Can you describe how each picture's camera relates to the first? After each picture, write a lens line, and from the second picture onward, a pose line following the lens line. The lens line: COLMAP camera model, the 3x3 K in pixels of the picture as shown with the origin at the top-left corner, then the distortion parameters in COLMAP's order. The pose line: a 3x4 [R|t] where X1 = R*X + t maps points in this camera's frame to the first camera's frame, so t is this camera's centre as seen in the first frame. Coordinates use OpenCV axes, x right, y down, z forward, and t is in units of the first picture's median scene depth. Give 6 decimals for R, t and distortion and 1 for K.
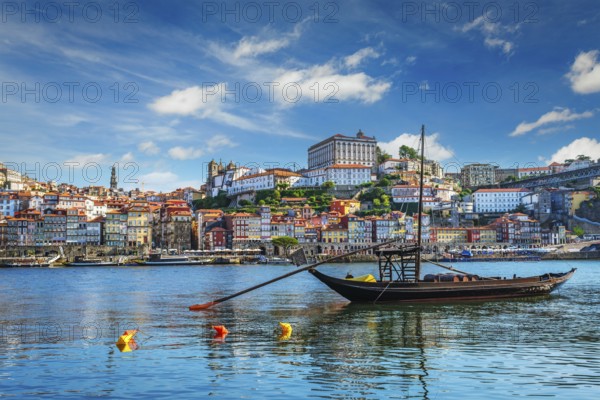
lens RADIAL K [[525.5, 0, 276.1], [0, 525.5, 208.7], [0, 0, 1]] dist [0.010719, 0.008477]
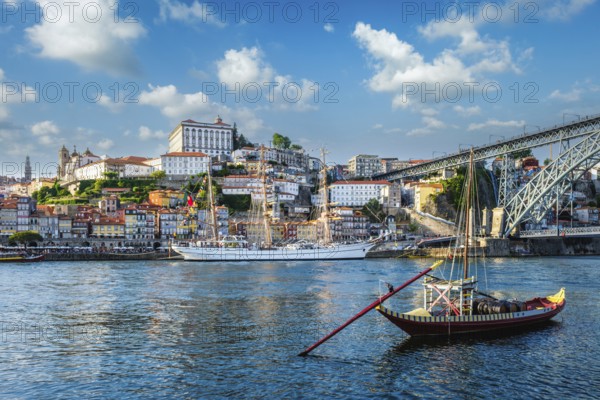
lens RADIAL K [[525.5, 0, 303.6], [0, 525.5, 204.9], [0, 0, 1]] dist [0.010719, 0.008477]
pose [[0.999036, 0.008545, 0.043055, 0.303983], [-0.008657, 0.999960, 0.002427, 0.002774], [-0.043032, -0.002798, 0.999070, 0.086635]]
